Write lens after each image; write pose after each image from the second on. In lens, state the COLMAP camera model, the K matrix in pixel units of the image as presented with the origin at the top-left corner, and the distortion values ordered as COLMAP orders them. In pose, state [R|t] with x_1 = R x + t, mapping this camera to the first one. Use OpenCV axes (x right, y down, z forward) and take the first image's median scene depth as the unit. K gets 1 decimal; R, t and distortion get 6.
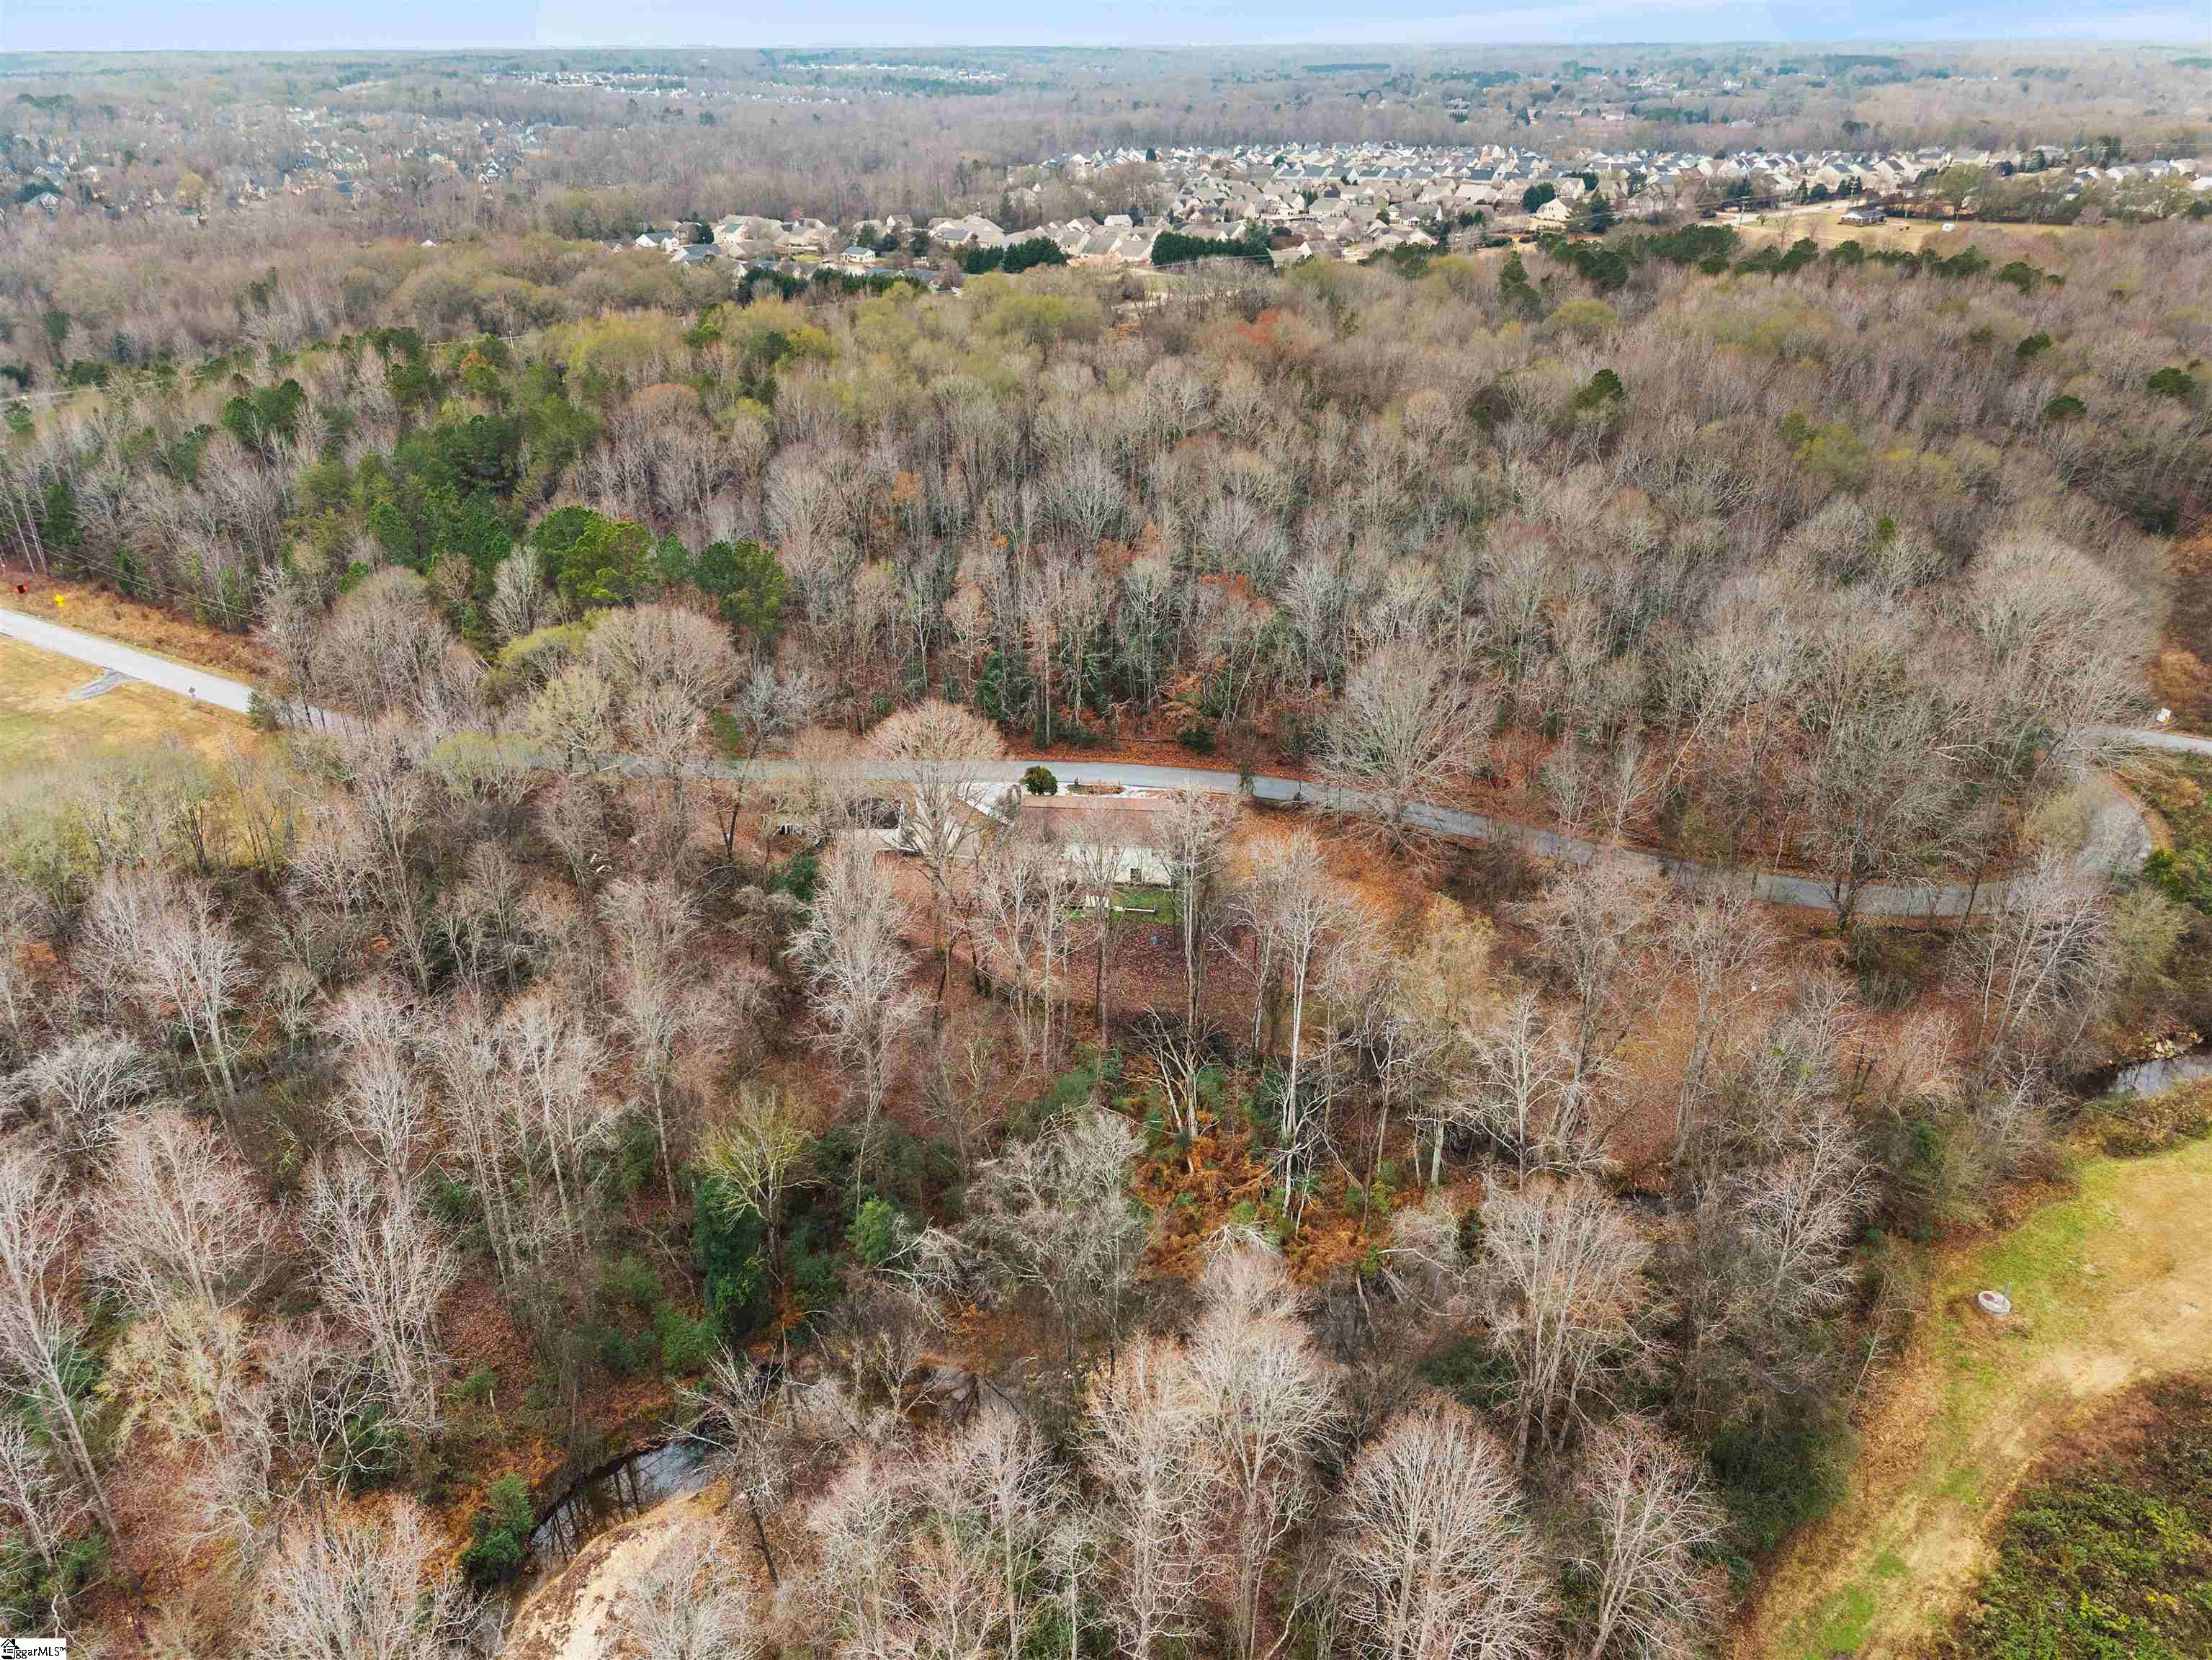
lens RADIAL K [[1526.1, 0, 1099.2], [0, 1526.1, 828.8], [0, 0, 1]] dist [0.006397, 0.000473]
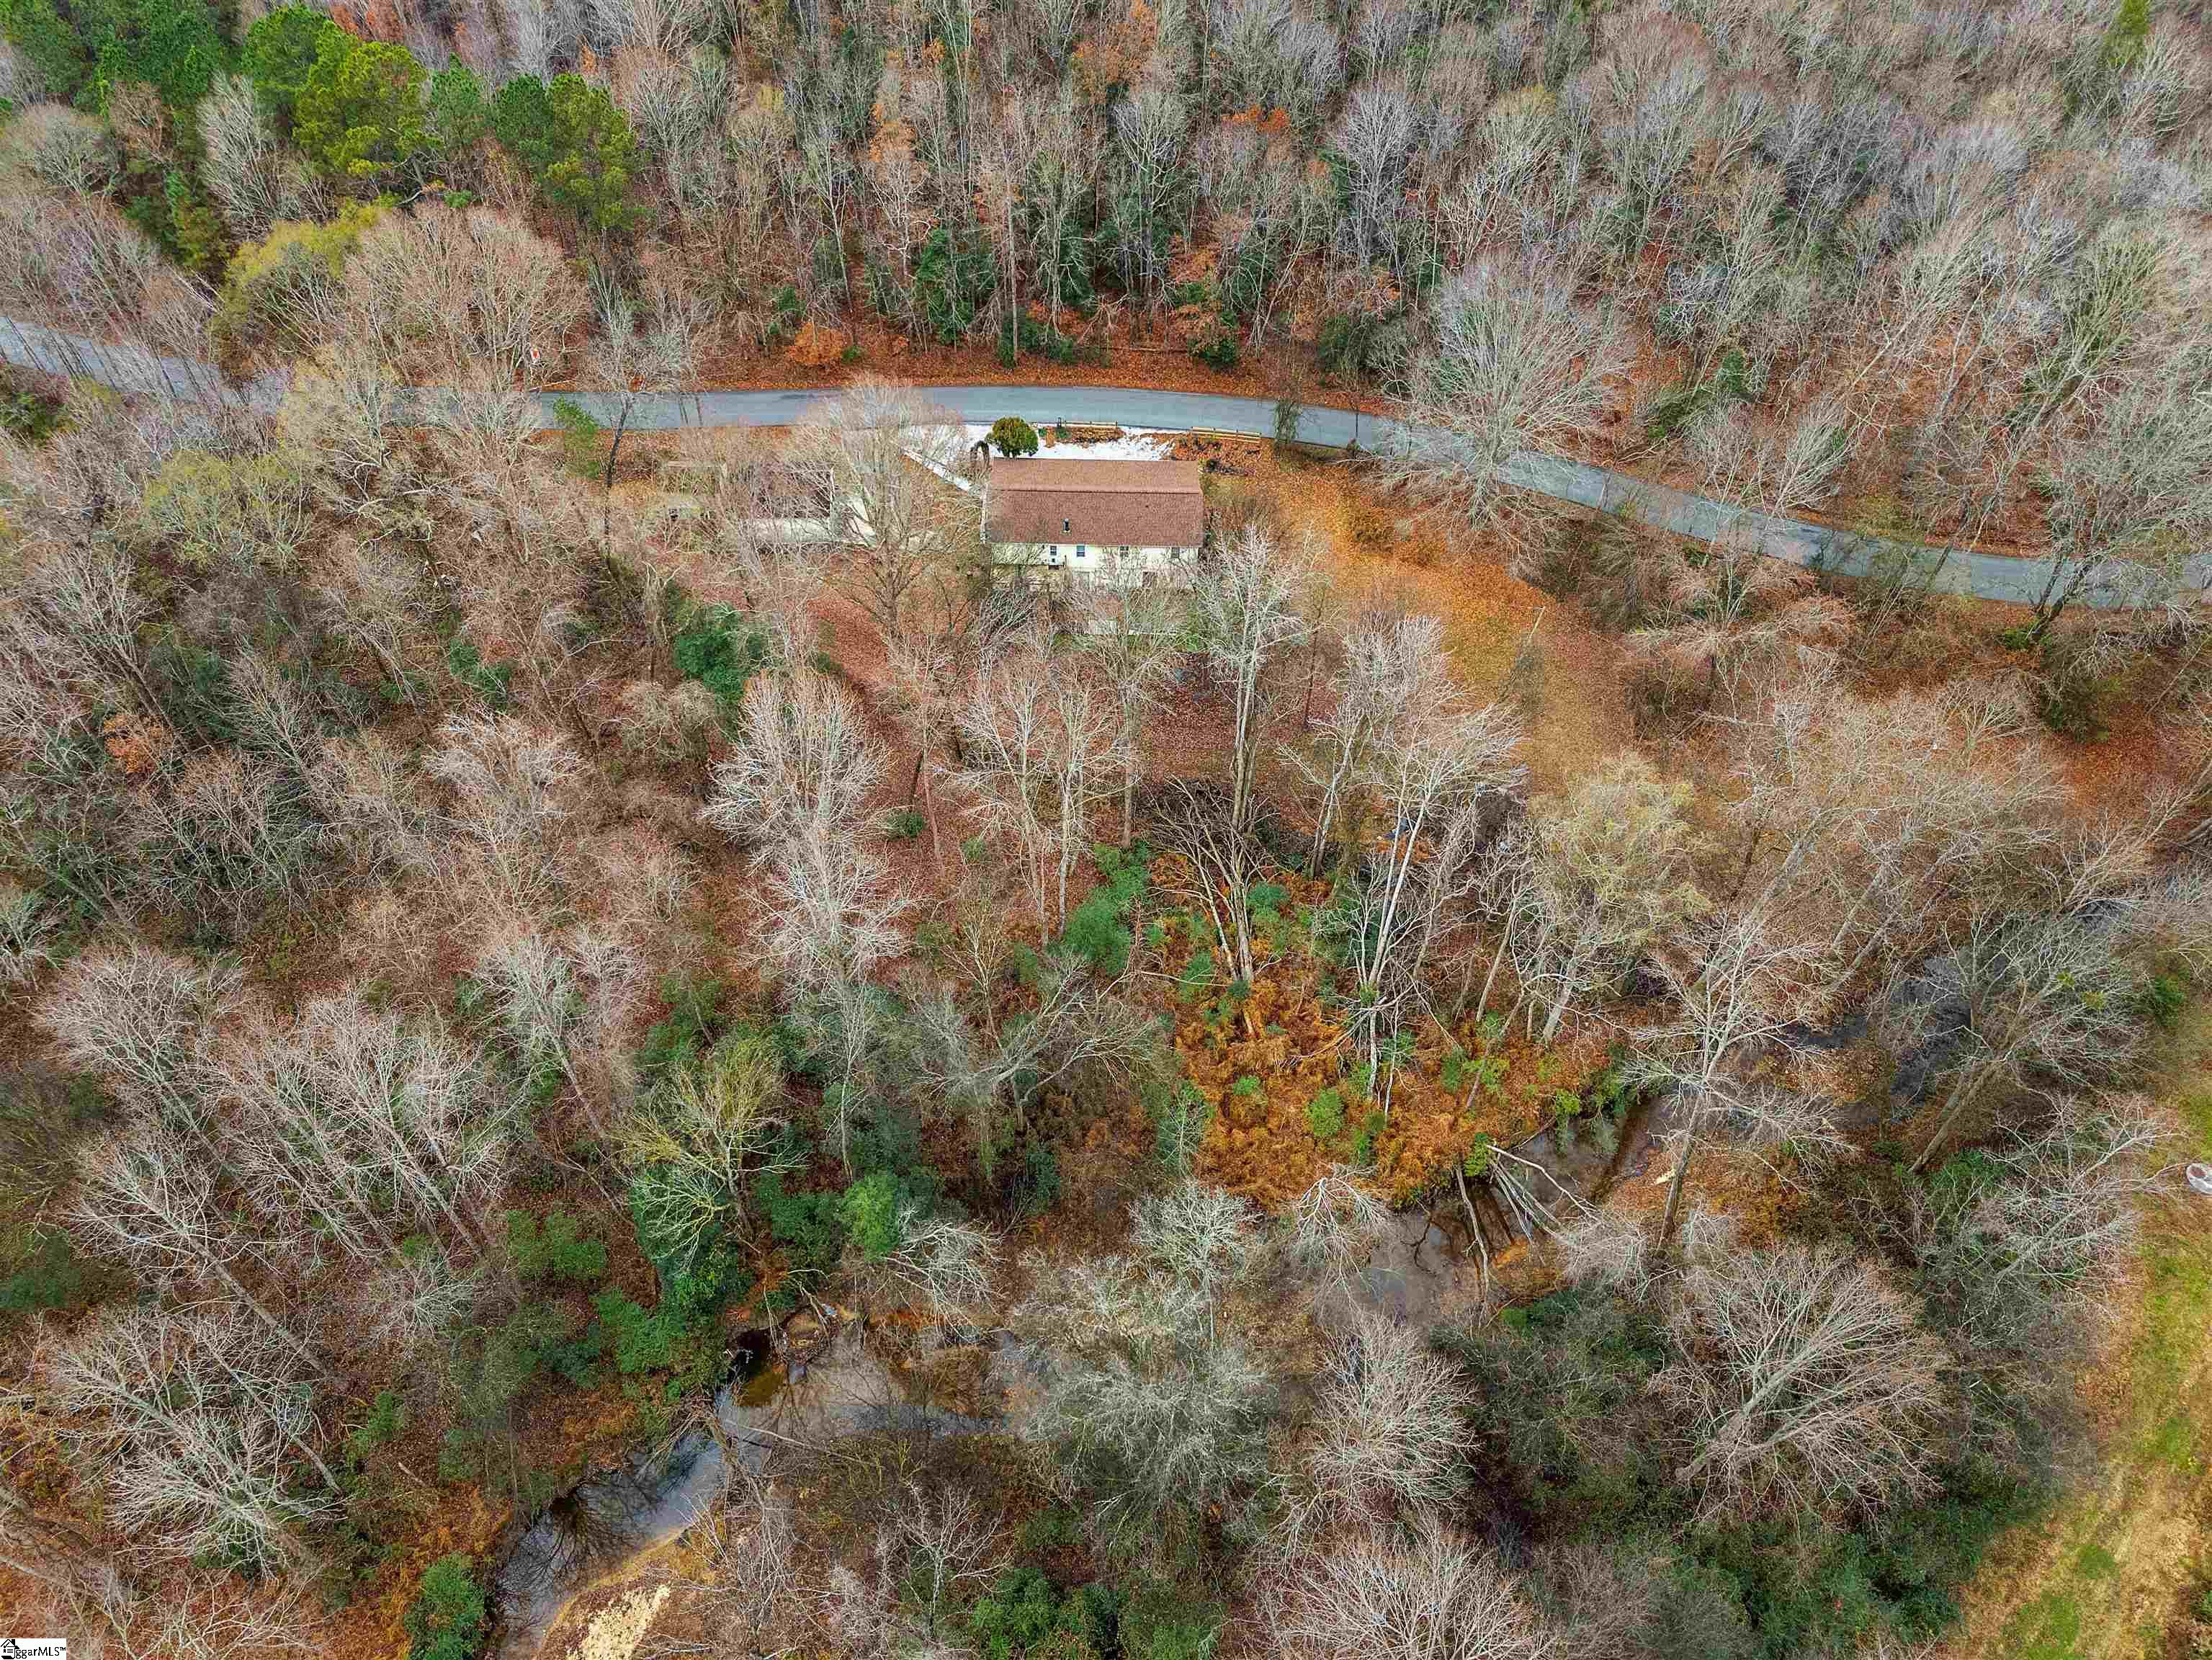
lens RADIAL K [[1526.1, 0, 1113.7], [0, 1526.1, 833.6], [0, 0, 1]] dist [0.006397, 0.000473]
pose [[0.997656, -0.040497, 0.055154, -0.039643], [0.016130, 0.922526, 0.385597, -0.141791], [-0.066496, -0.383803, 0.921018, 0.235032]]
